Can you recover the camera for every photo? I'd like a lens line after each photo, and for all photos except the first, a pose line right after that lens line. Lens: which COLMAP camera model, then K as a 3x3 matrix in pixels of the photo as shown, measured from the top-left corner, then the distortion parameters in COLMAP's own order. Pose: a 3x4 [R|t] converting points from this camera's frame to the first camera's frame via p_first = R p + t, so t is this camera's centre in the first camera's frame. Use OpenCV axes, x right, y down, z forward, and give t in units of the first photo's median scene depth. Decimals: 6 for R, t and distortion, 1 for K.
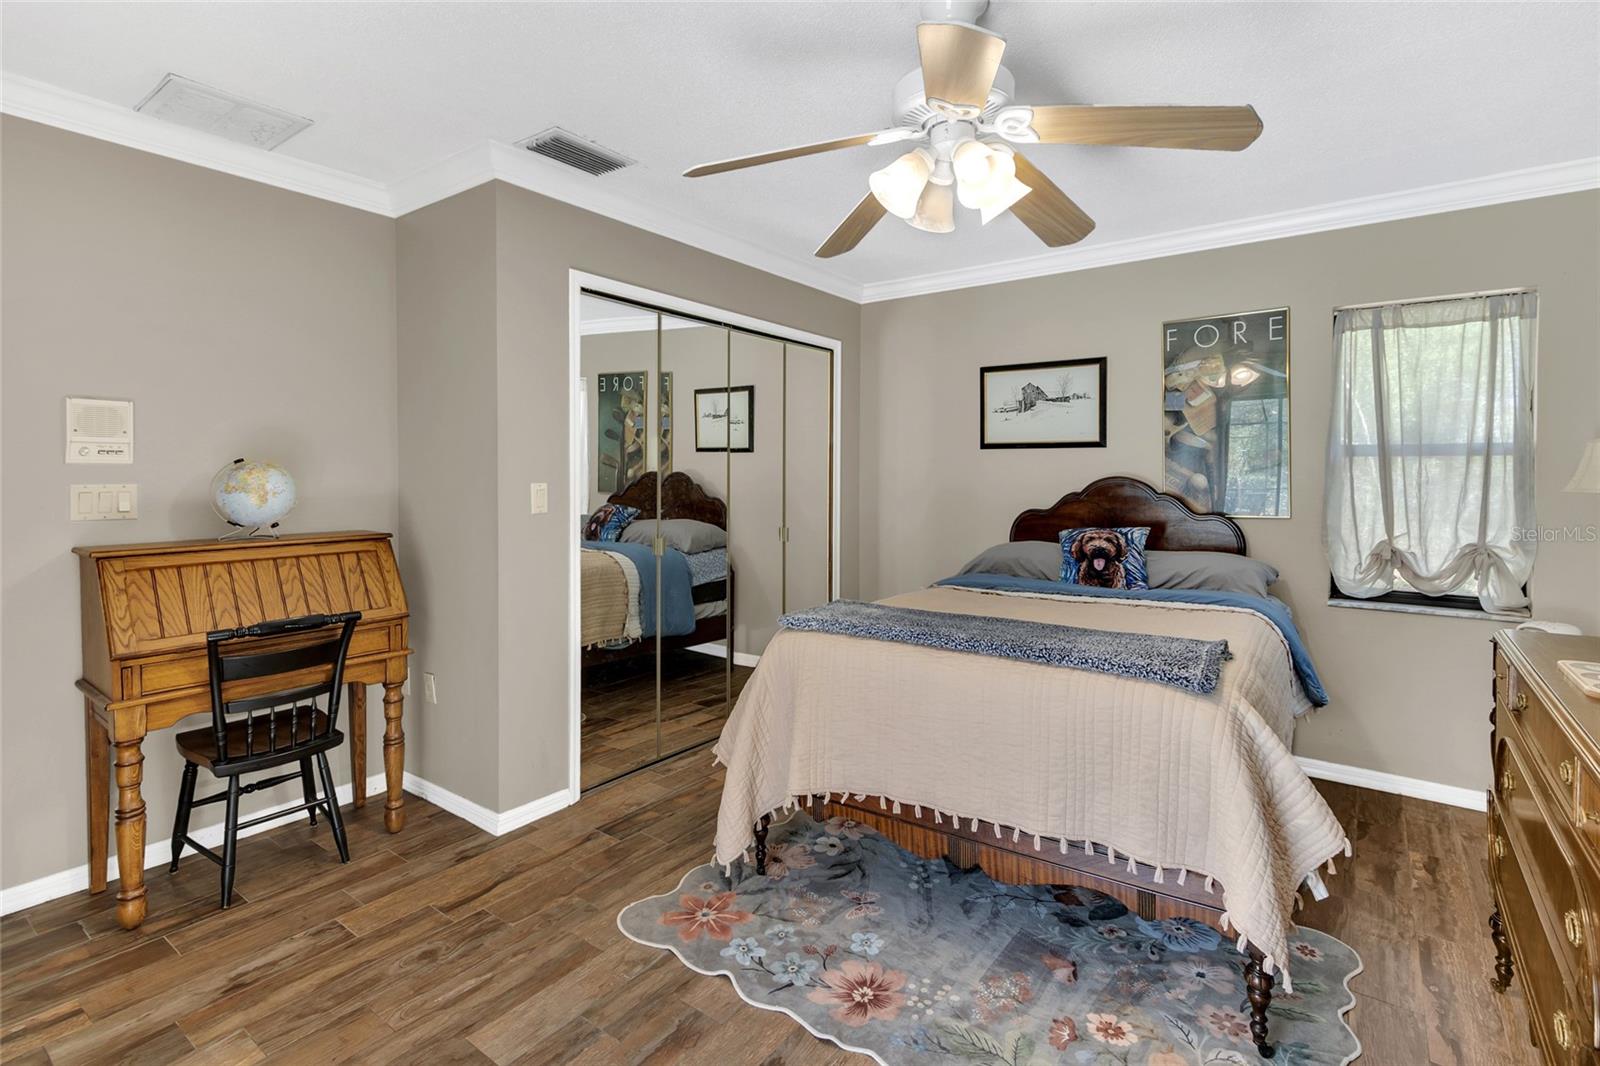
lens RADIAL K [[756.1, 0, 806.1], [0, 756.1, 489.2], [0, 0, 1]] dist [0.002902, 0.000148]
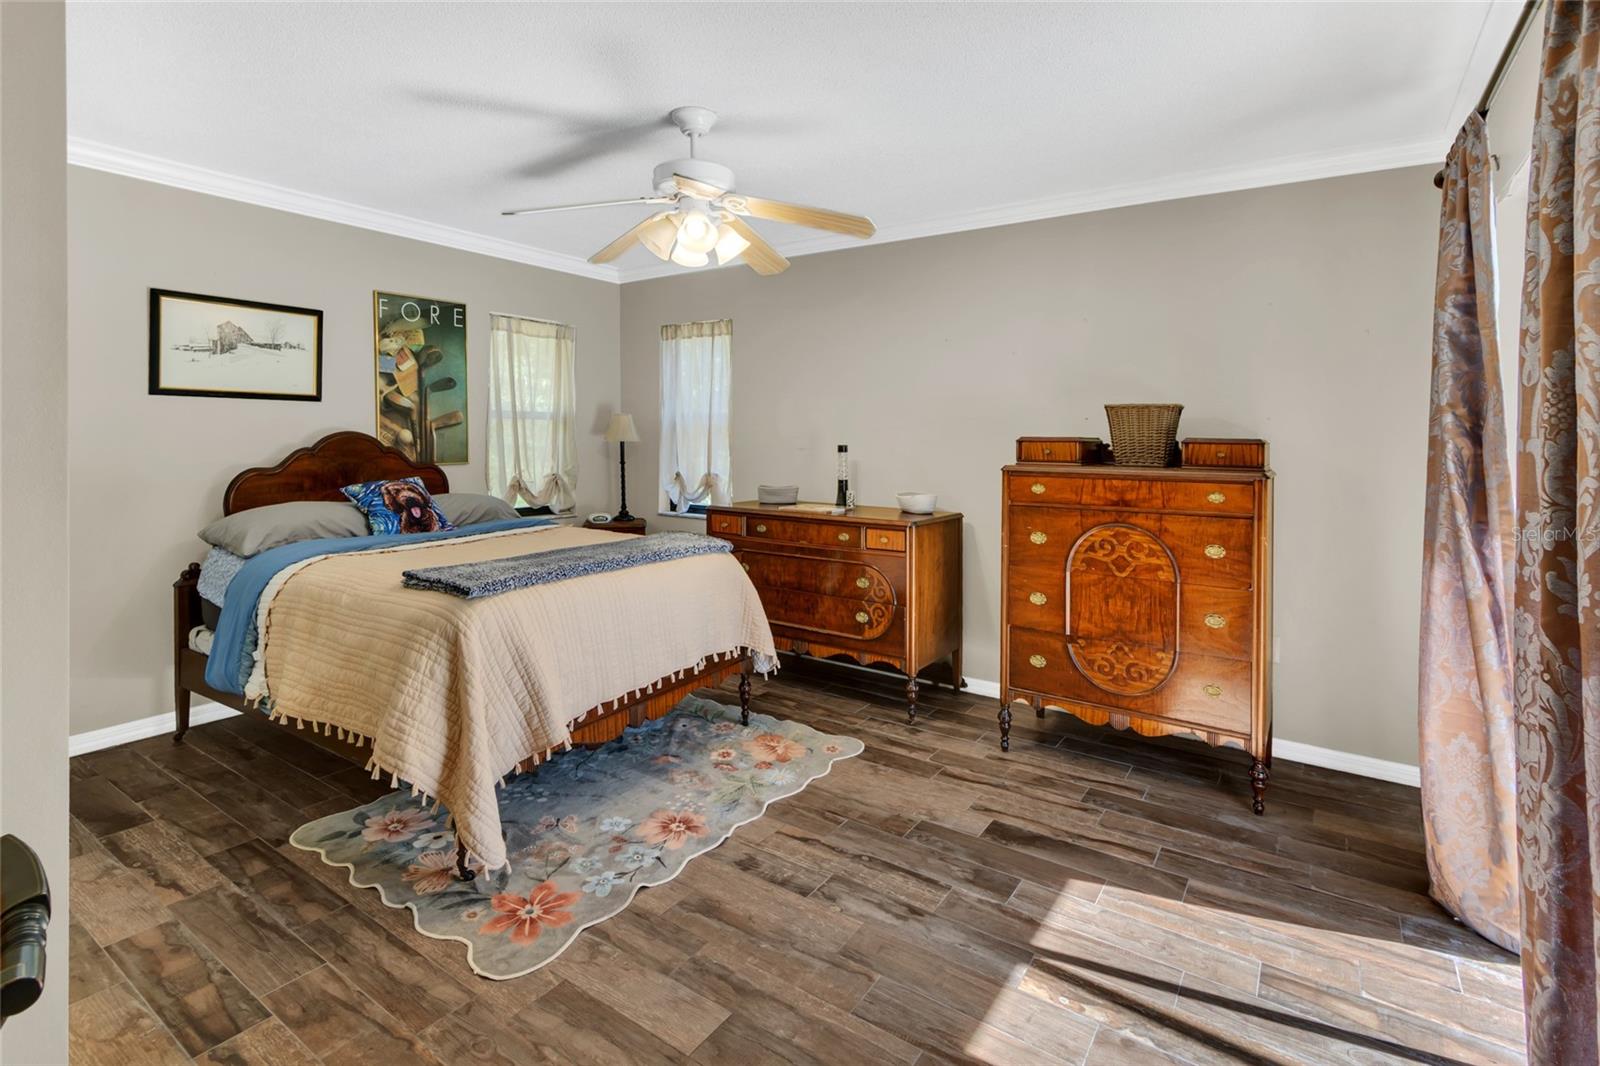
lens RADIAL K [[770.8, 0, 801.5], [0, 770.8, 433.3], [0, 0, 1]] dist [0.001258, 0.000164]
pose [[-0.038637, -0.002255, 0.999251, -0.861080], [0.006105, 0.999978, 0.002493, -0.017197], [-0.999235, 0.006196, -0.038622, 0.557144]]
